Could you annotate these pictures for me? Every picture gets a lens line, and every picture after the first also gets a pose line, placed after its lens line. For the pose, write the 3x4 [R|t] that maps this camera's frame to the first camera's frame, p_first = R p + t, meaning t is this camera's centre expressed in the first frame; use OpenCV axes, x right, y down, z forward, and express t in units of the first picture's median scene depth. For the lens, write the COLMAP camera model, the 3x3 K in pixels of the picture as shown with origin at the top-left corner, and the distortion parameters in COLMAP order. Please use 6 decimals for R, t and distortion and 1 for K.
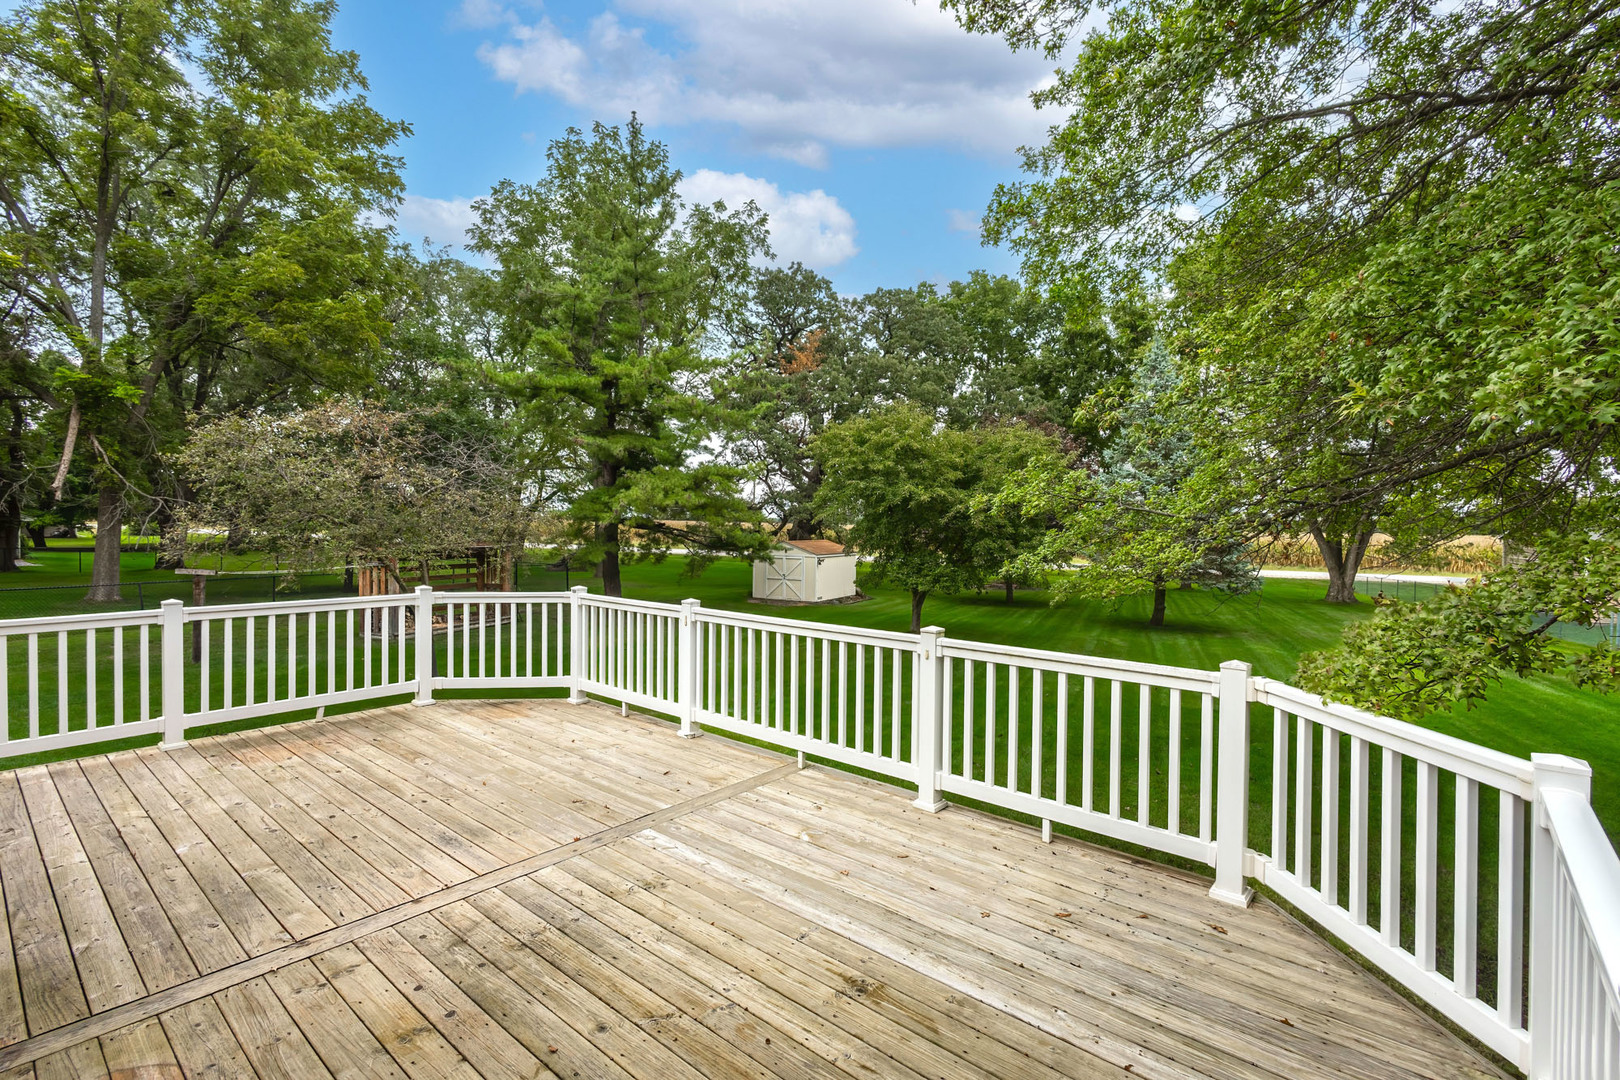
lens RADIAL K [[743.8, 0, 809.3], [0, 743.8, 536.8], [0, 0, 1]] dist [0.006257, 0.000012]
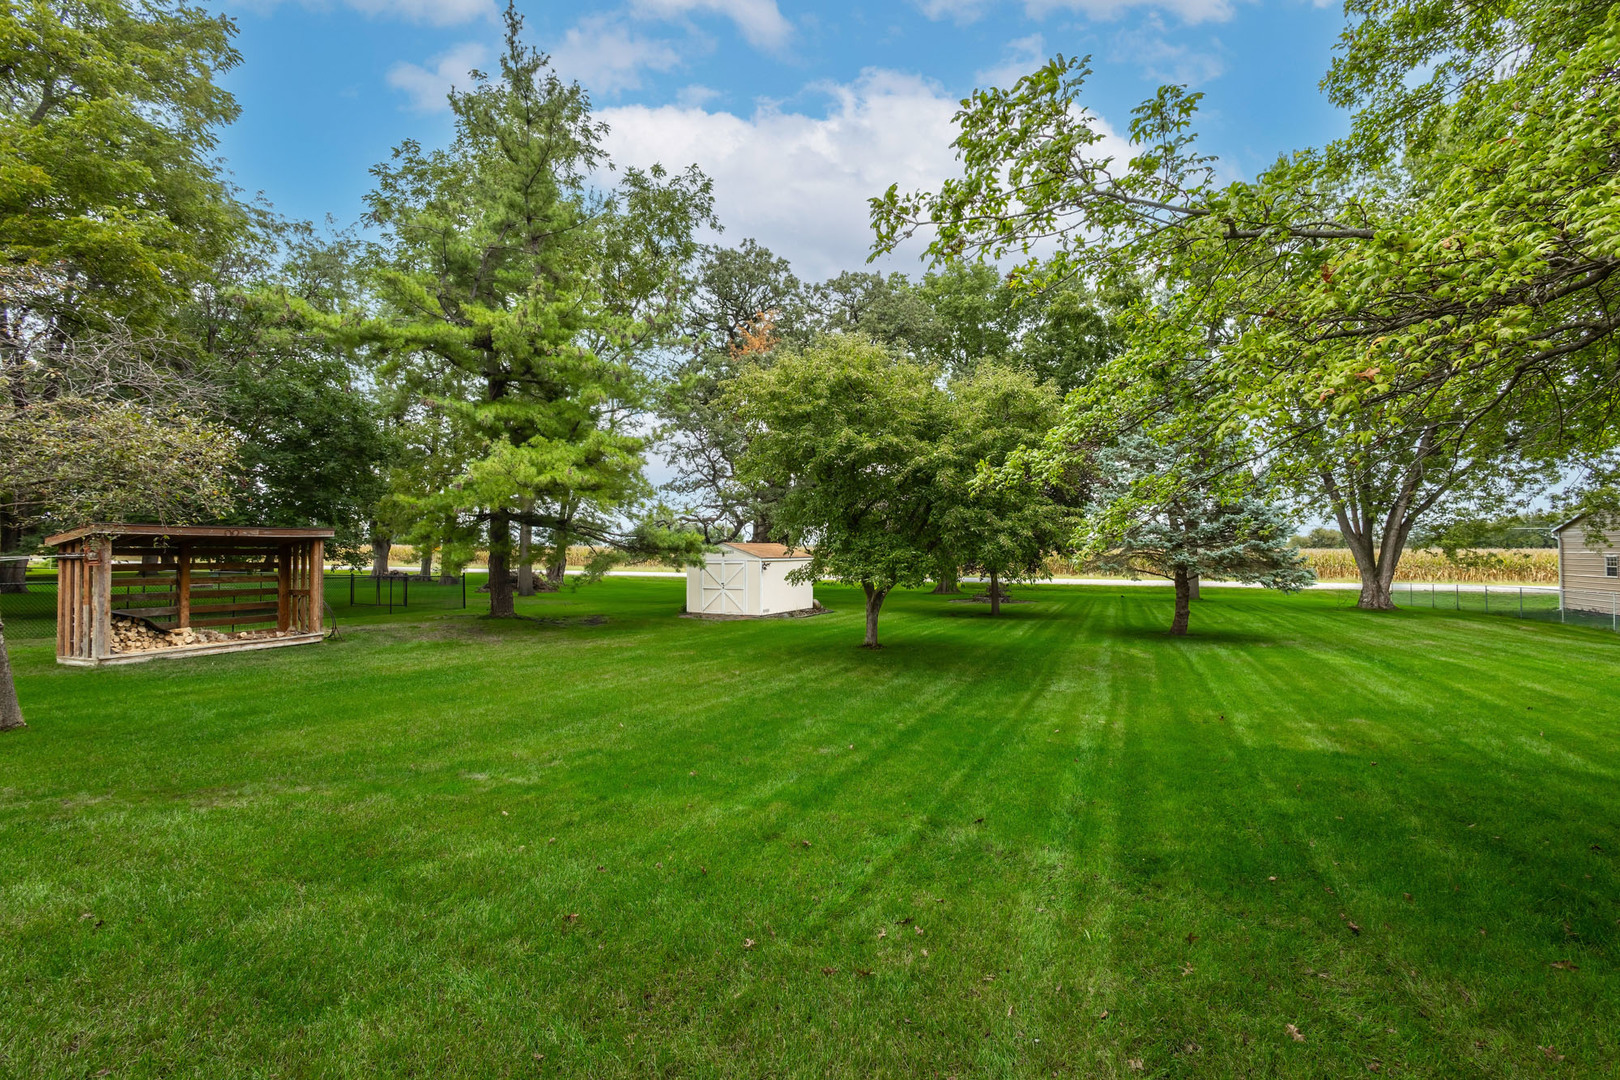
lens RADIAL K [[743.8, 0, 808.0], [0, 743.8, 538.5], [0, 0, 1]] dist [0.006257, 0.000012]
pose [[0.999754, -0.013181, 0.017813, 0.035611], [0.013809, 0.999270, -0.035608, 0.024145], [-0.017330, 0.035845, 0.999207, 0.130779]]
